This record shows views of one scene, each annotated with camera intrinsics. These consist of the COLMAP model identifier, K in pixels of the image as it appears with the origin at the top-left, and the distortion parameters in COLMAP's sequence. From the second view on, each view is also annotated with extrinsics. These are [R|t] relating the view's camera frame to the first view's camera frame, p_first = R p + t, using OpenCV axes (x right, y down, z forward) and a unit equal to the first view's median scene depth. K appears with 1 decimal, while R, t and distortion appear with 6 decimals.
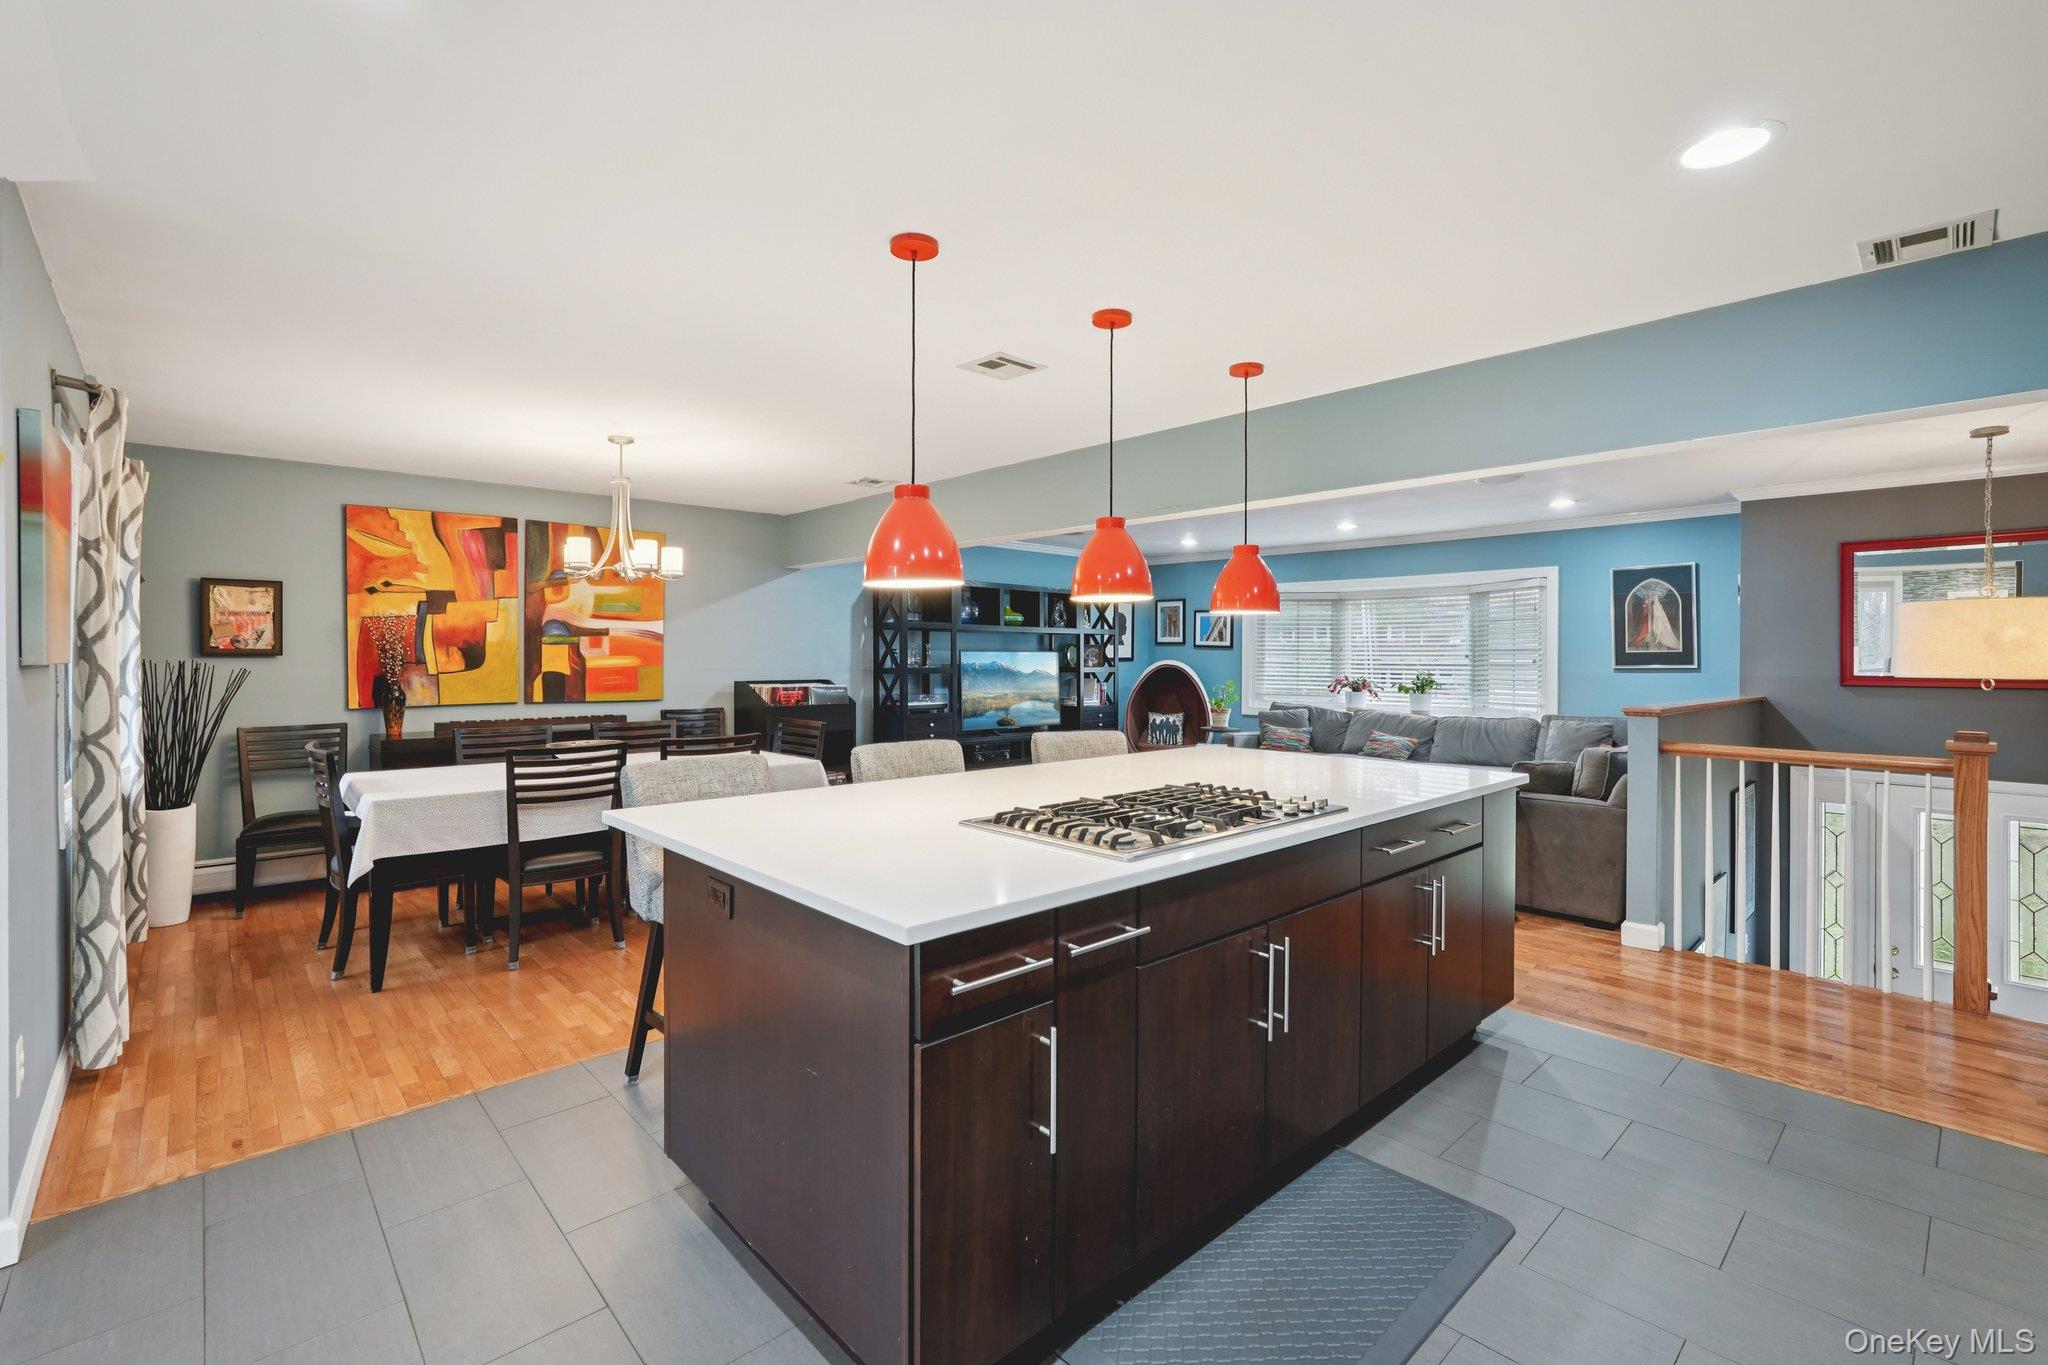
lens RADIAL K [[907.7, 0, 1031.0], [0, 907.7, 655.7], [0, 0, 1]] dist [-0.013208, 0.007715]
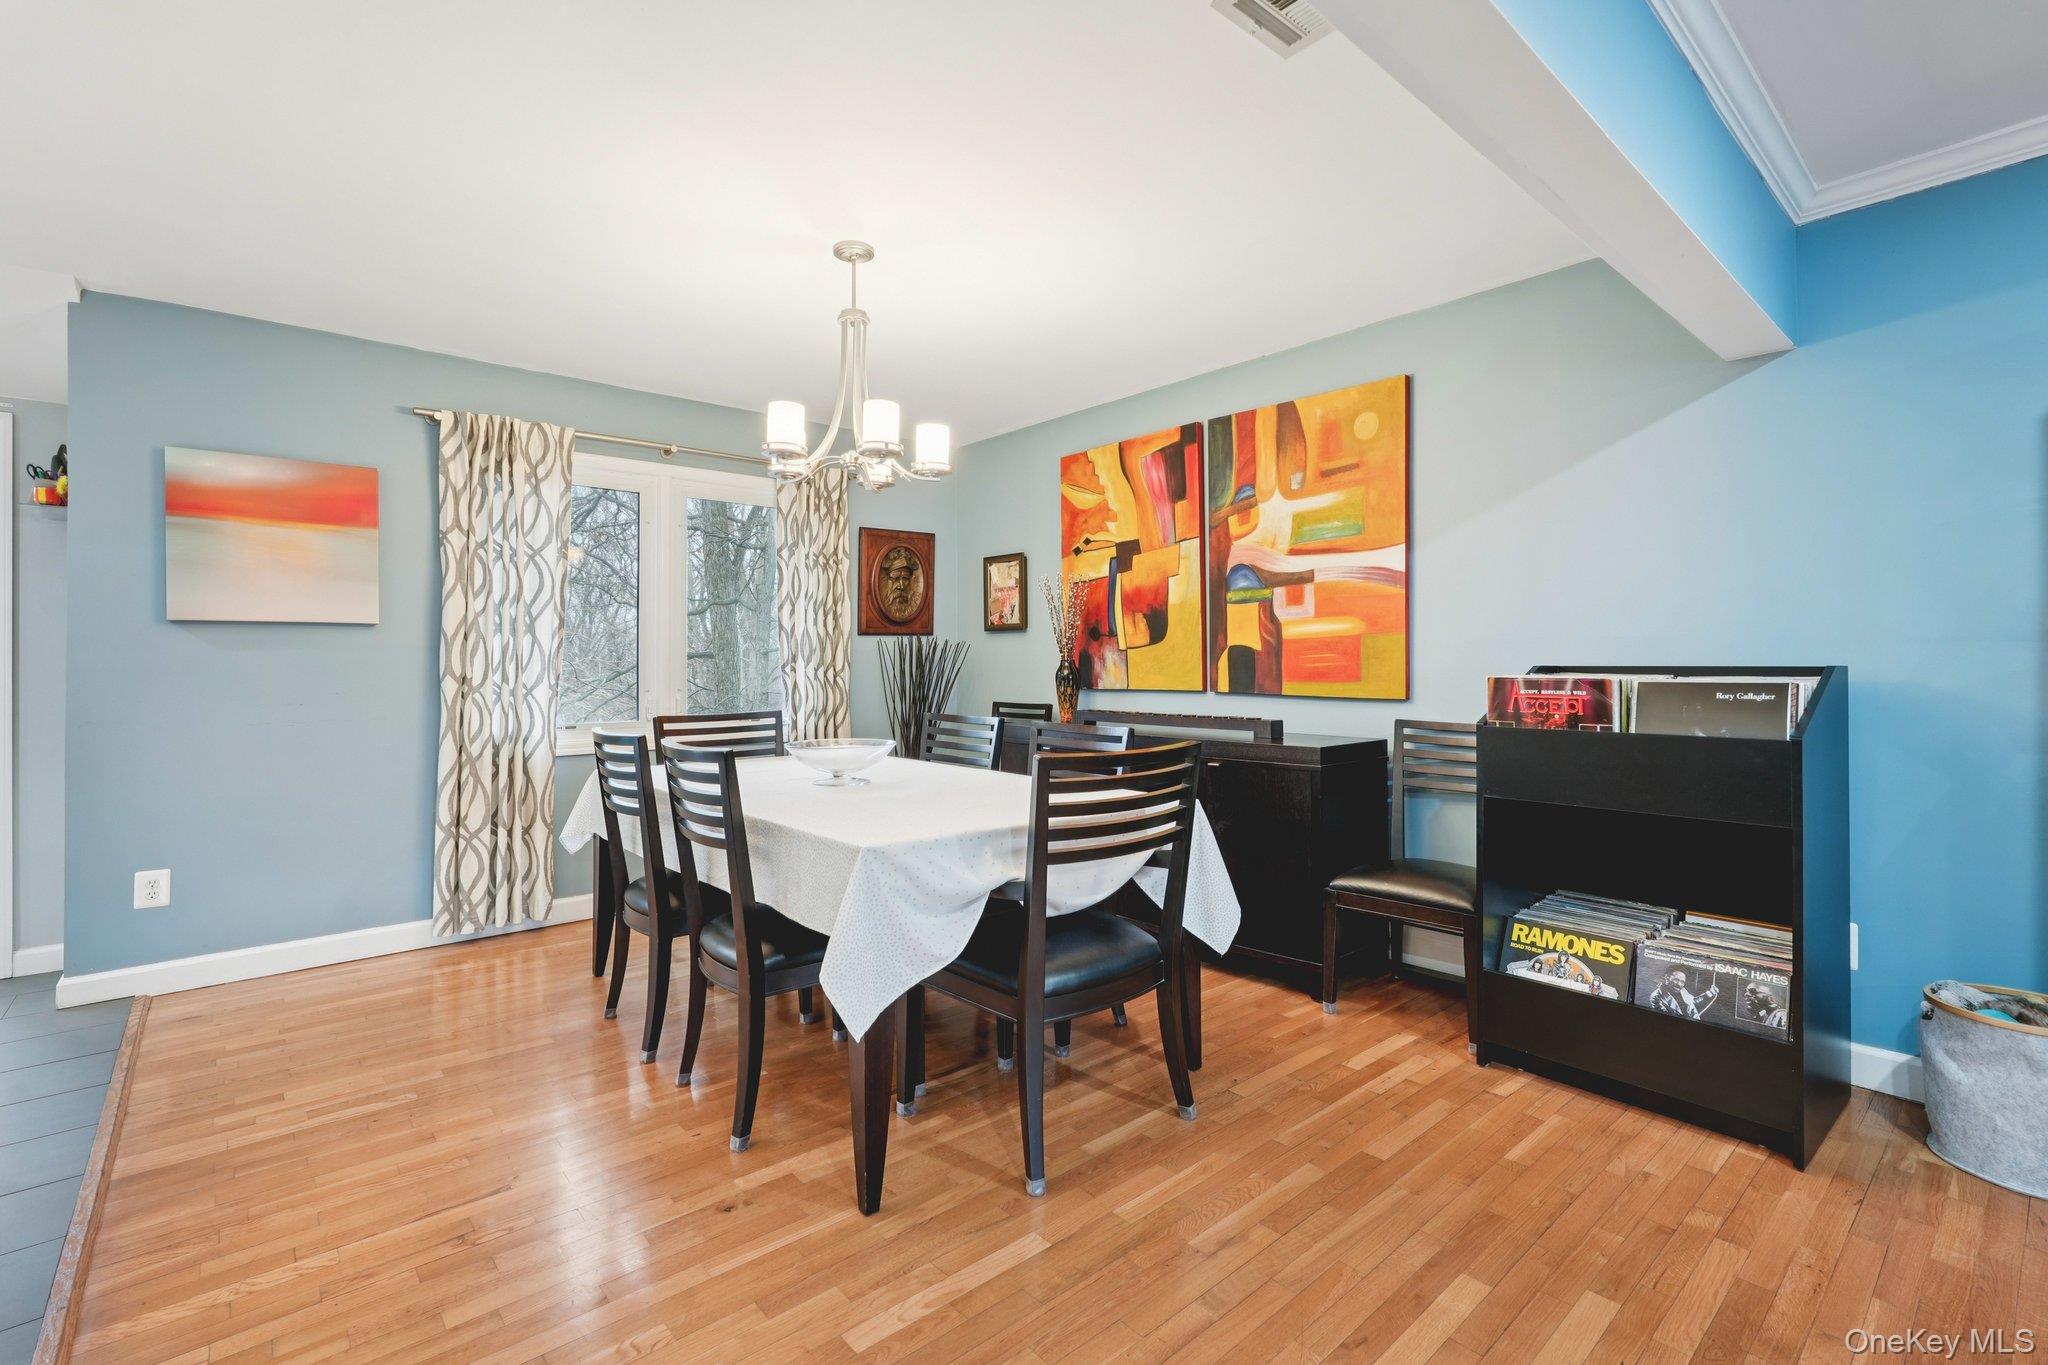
lens RADIAL K [[907.7, 0, 1046.0], [0, 907.7, 659.6], [0, 0, 1]] dist [-0.013208, 0.007715]
pose [[-0.013697, -0.005657, -0.999890, 0.104298], [-0.000853, 0.999984, -0.005646, 0.028022], [0.999906, 0.000775, -0.013702, 0.776607]]
